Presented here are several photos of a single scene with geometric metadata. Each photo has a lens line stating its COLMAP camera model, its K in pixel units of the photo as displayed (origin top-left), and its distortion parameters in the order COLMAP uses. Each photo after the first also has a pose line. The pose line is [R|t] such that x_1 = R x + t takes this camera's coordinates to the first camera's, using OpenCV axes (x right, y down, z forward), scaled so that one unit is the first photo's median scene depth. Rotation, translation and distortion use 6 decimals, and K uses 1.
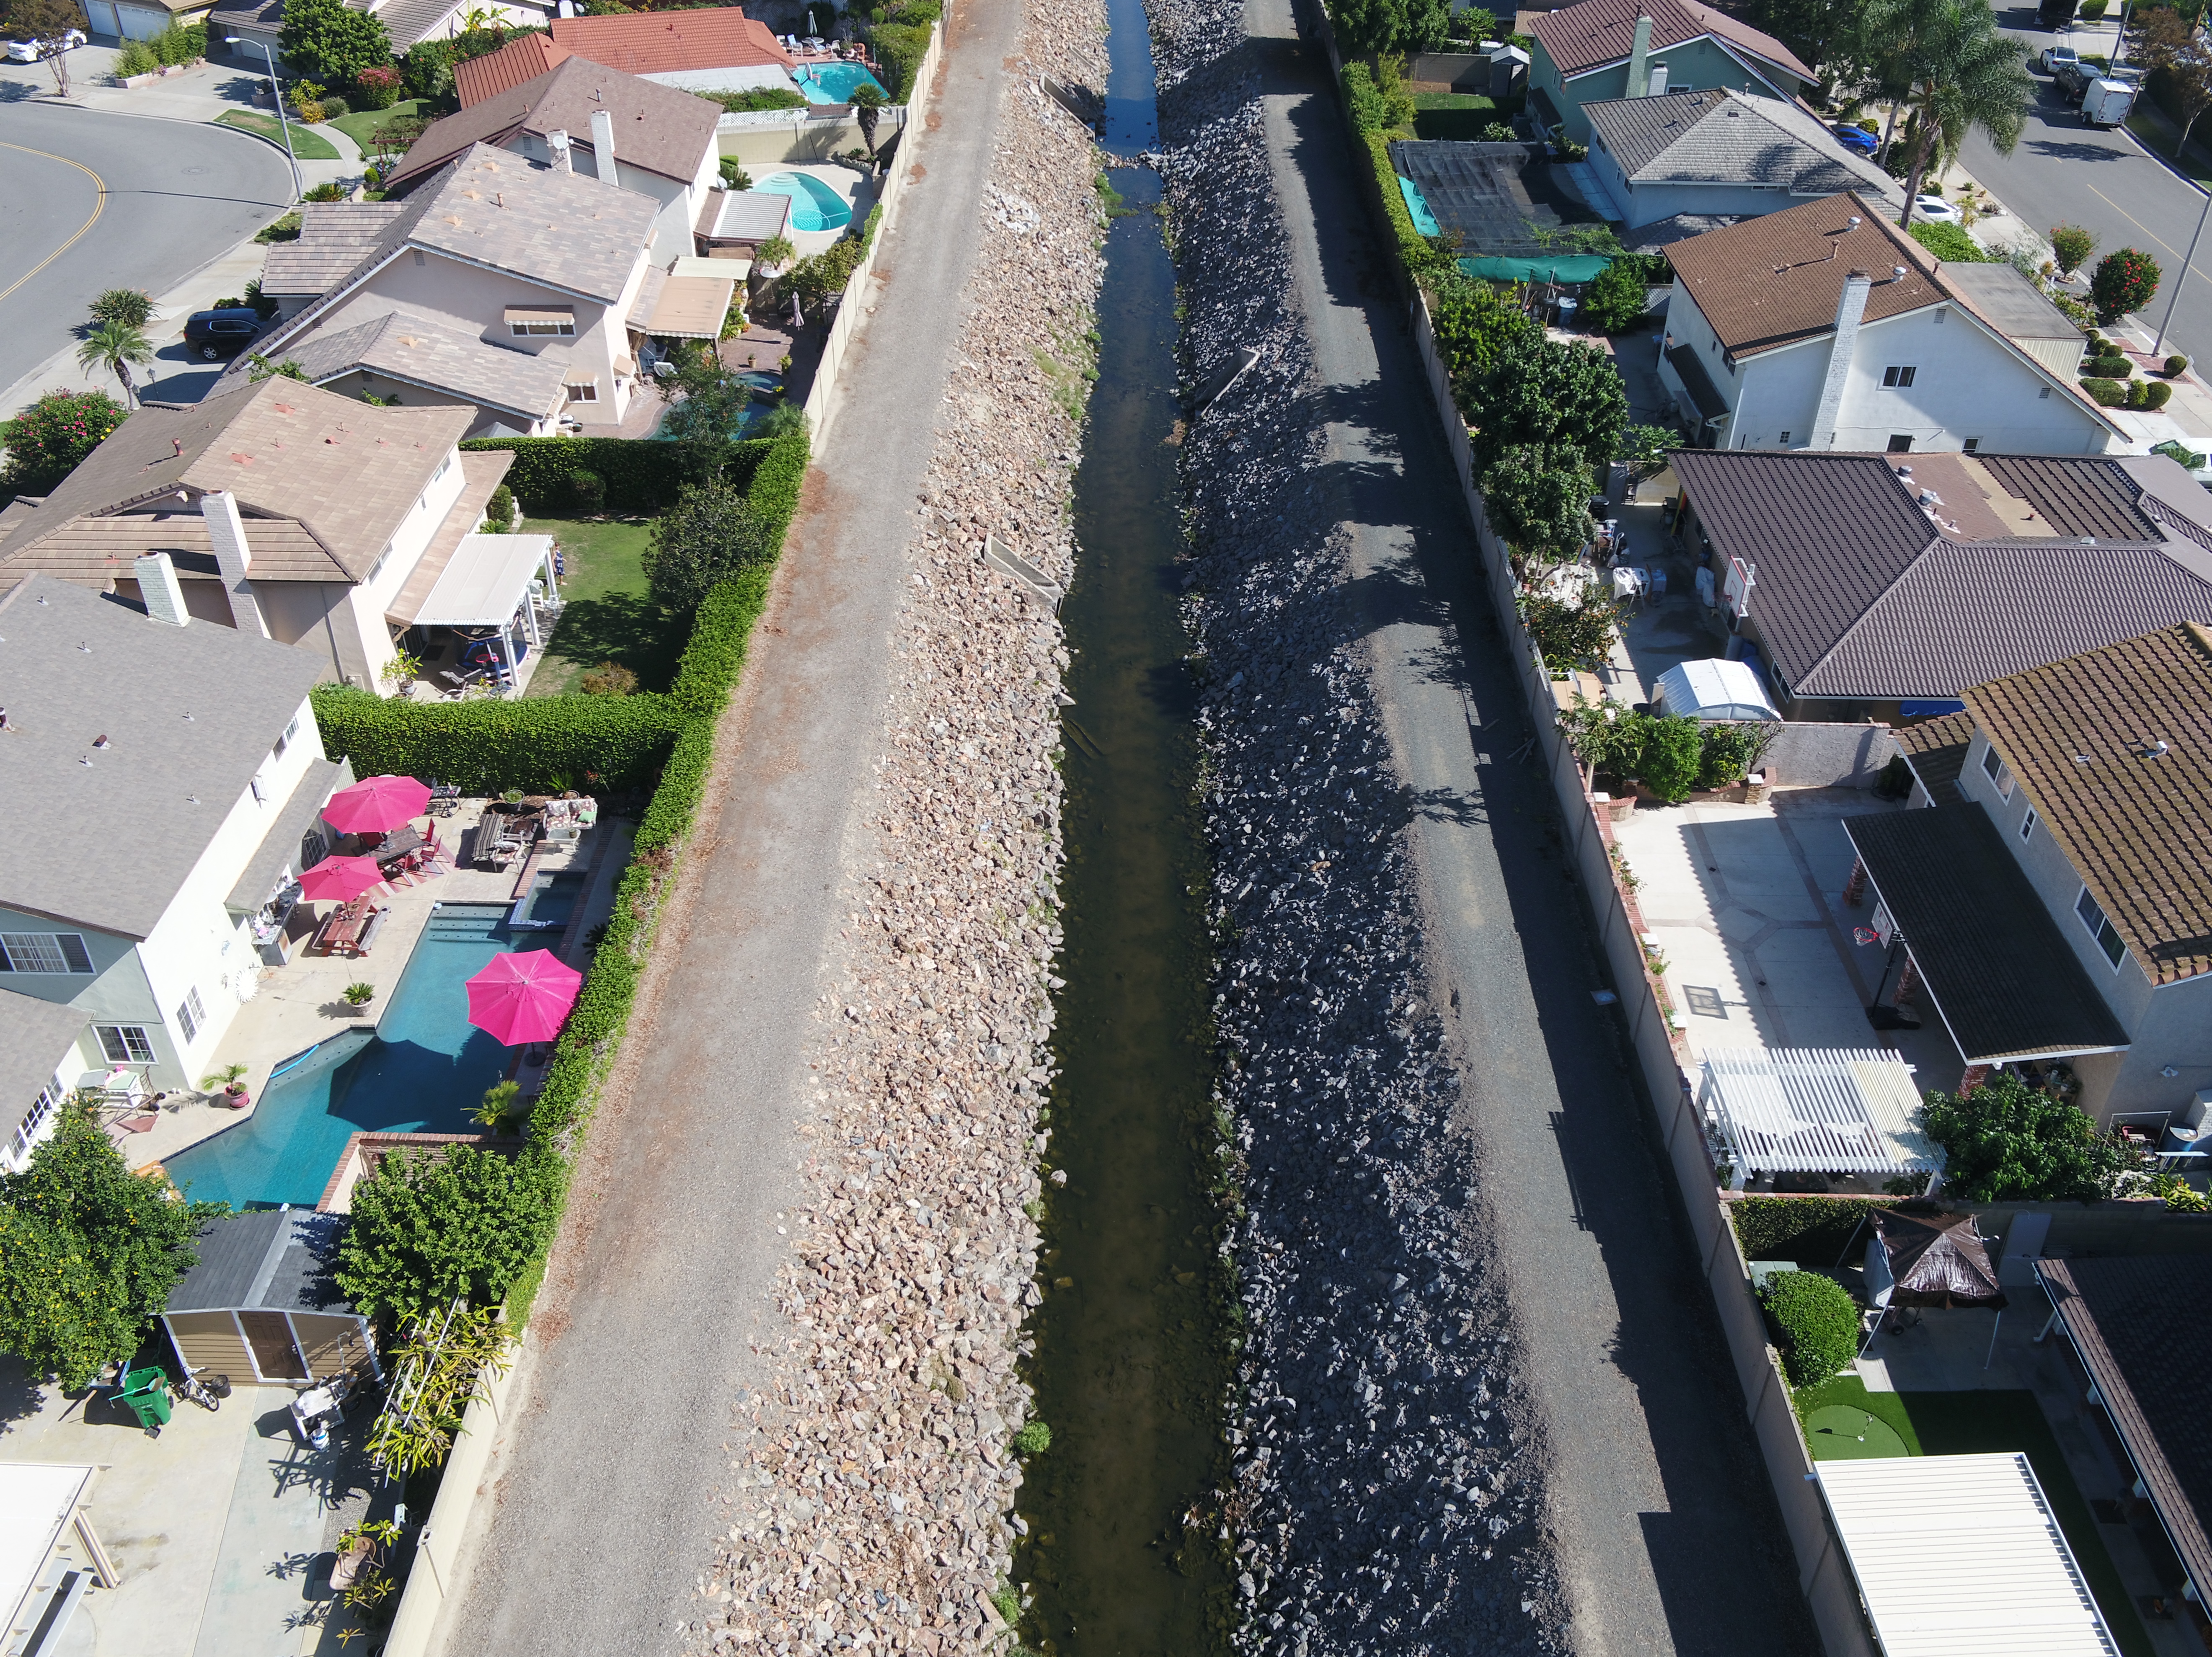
lens RADIAL K [[1931.9, 0, 1099.3], [0, 1931.9, 824.0], [0, 0, 1]] dist [0.002463, -0.014755]
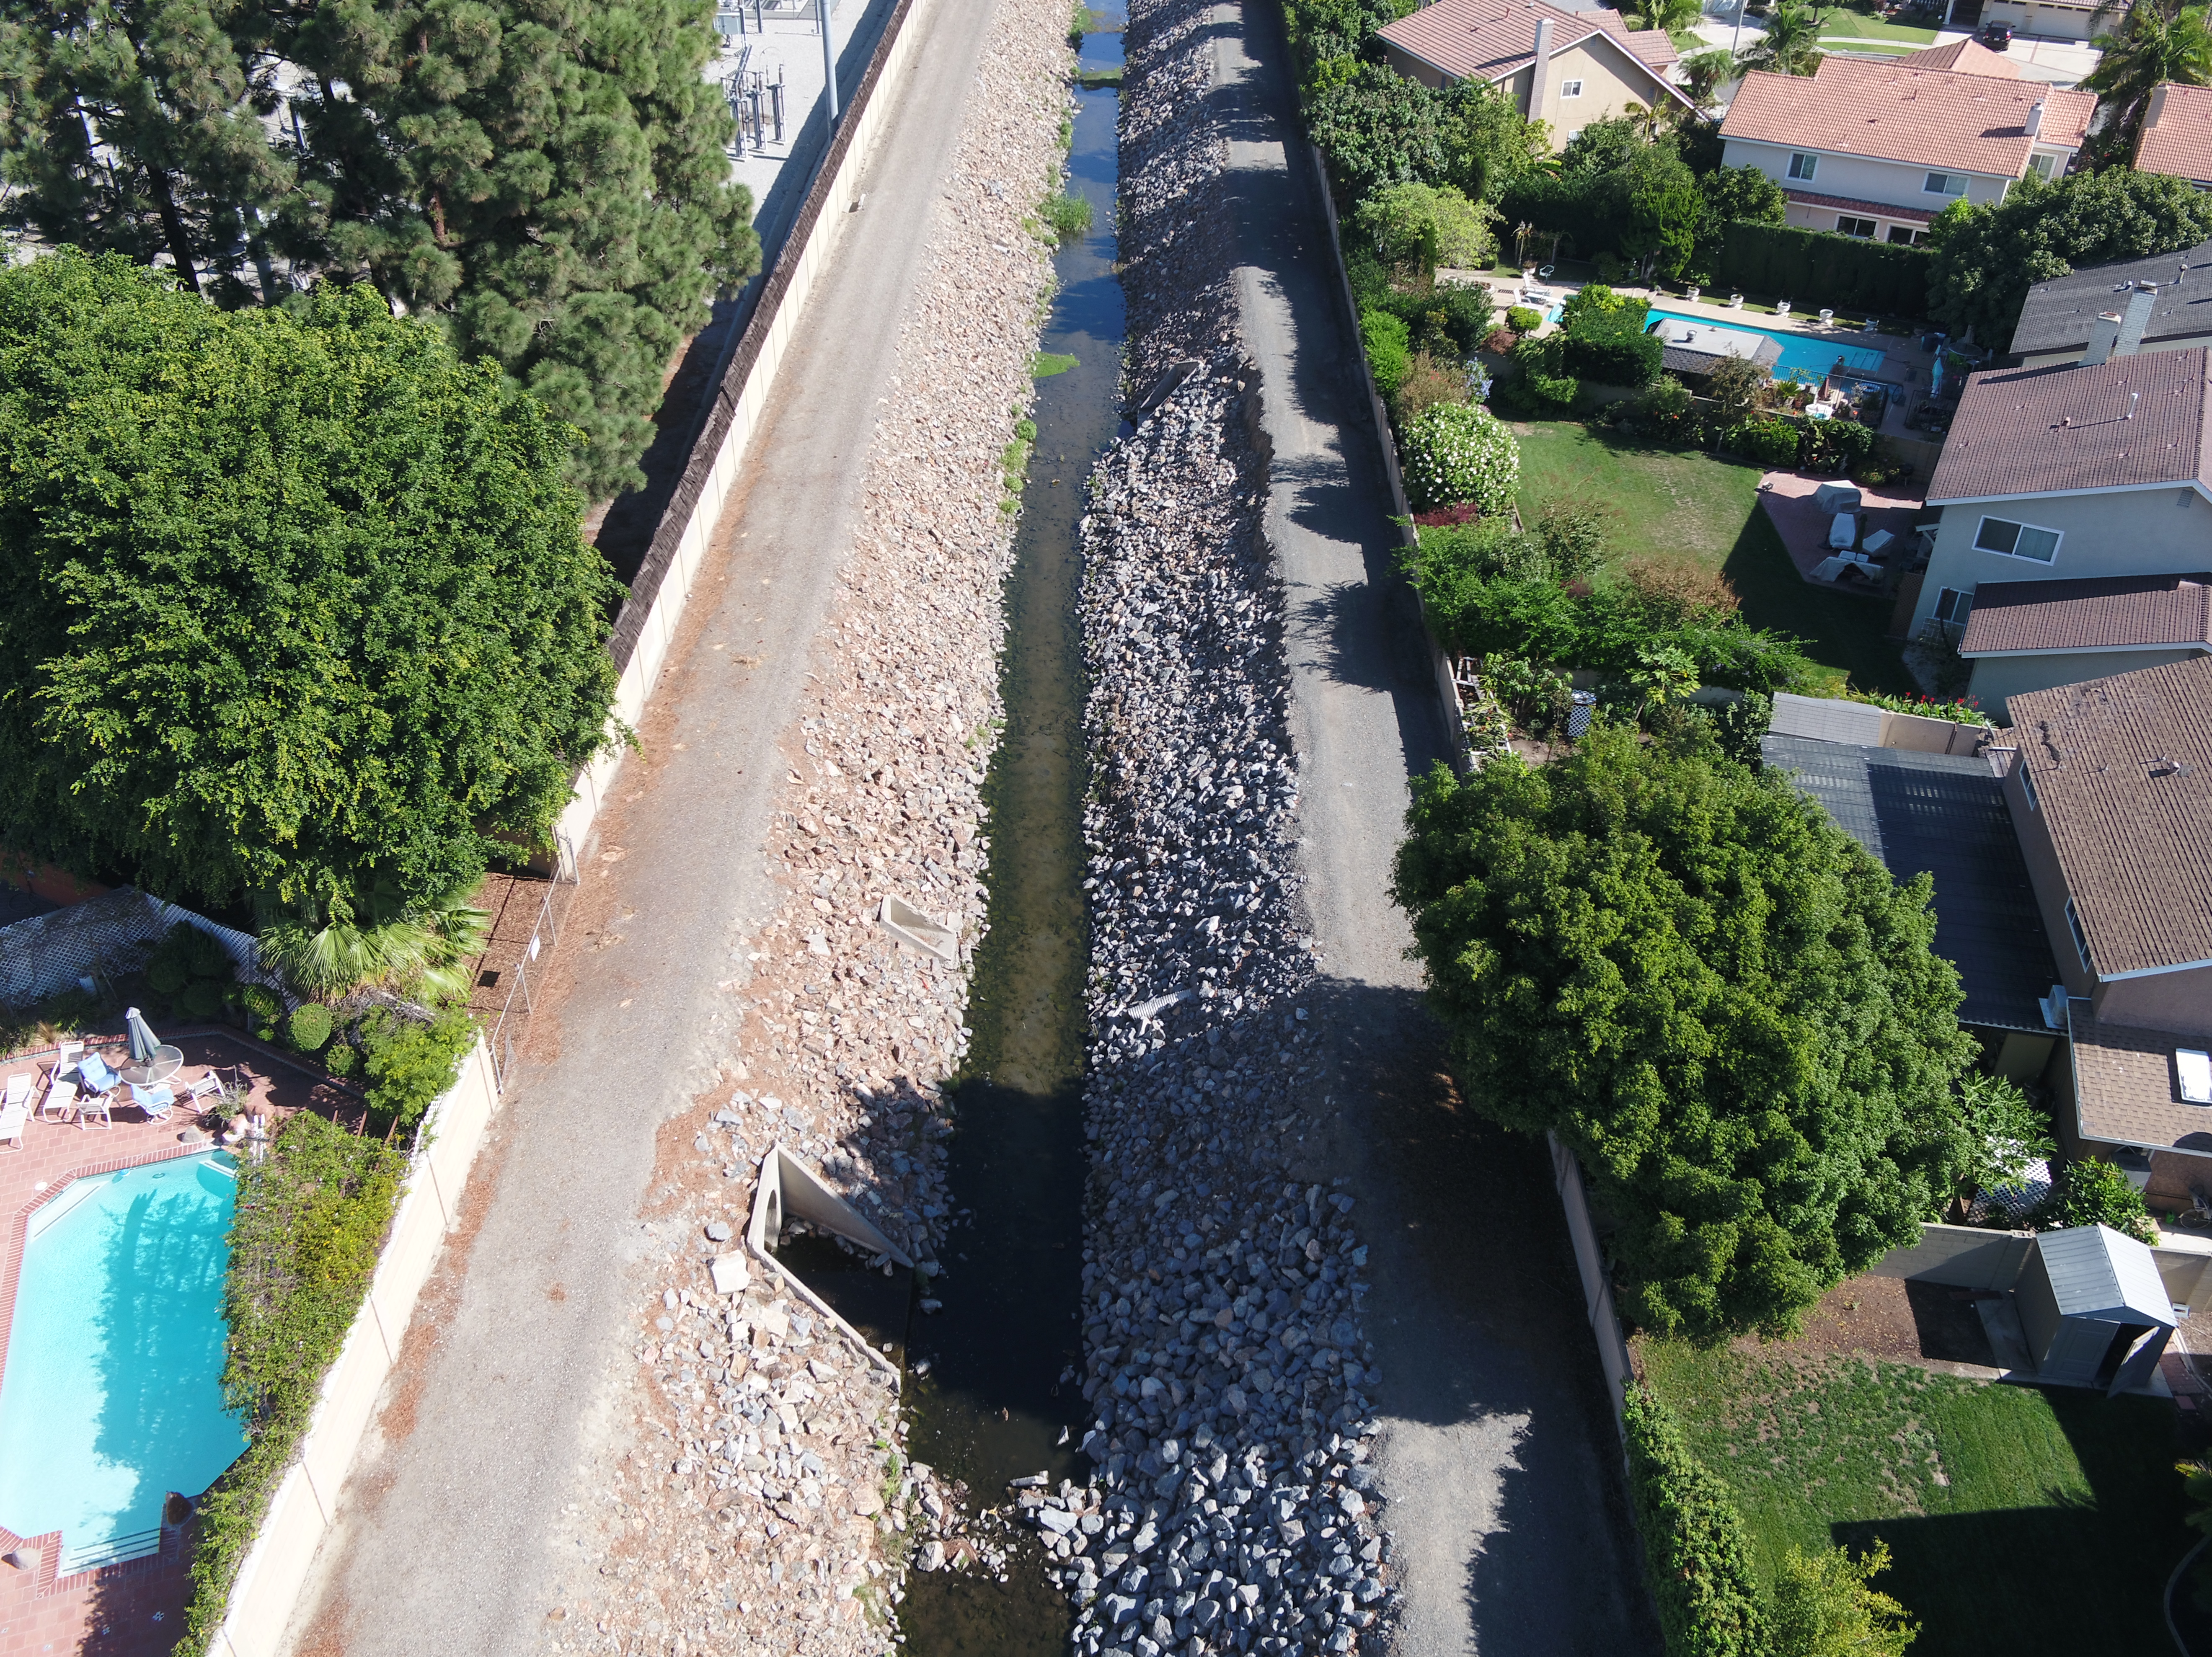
lens RADIAL K [[1931.9, 0, 1108.0], [0, 1931.9, 831.1], [0, 0, 1]] dist [0.002463, -0.014755]
pose [[0.999997, 0.000938, 0.002280, 0.043047], [-0.000926, 0.999984, -0.005598, -0.553385], [-0.002285, 0.005596, 0.999982, 0.773320]]
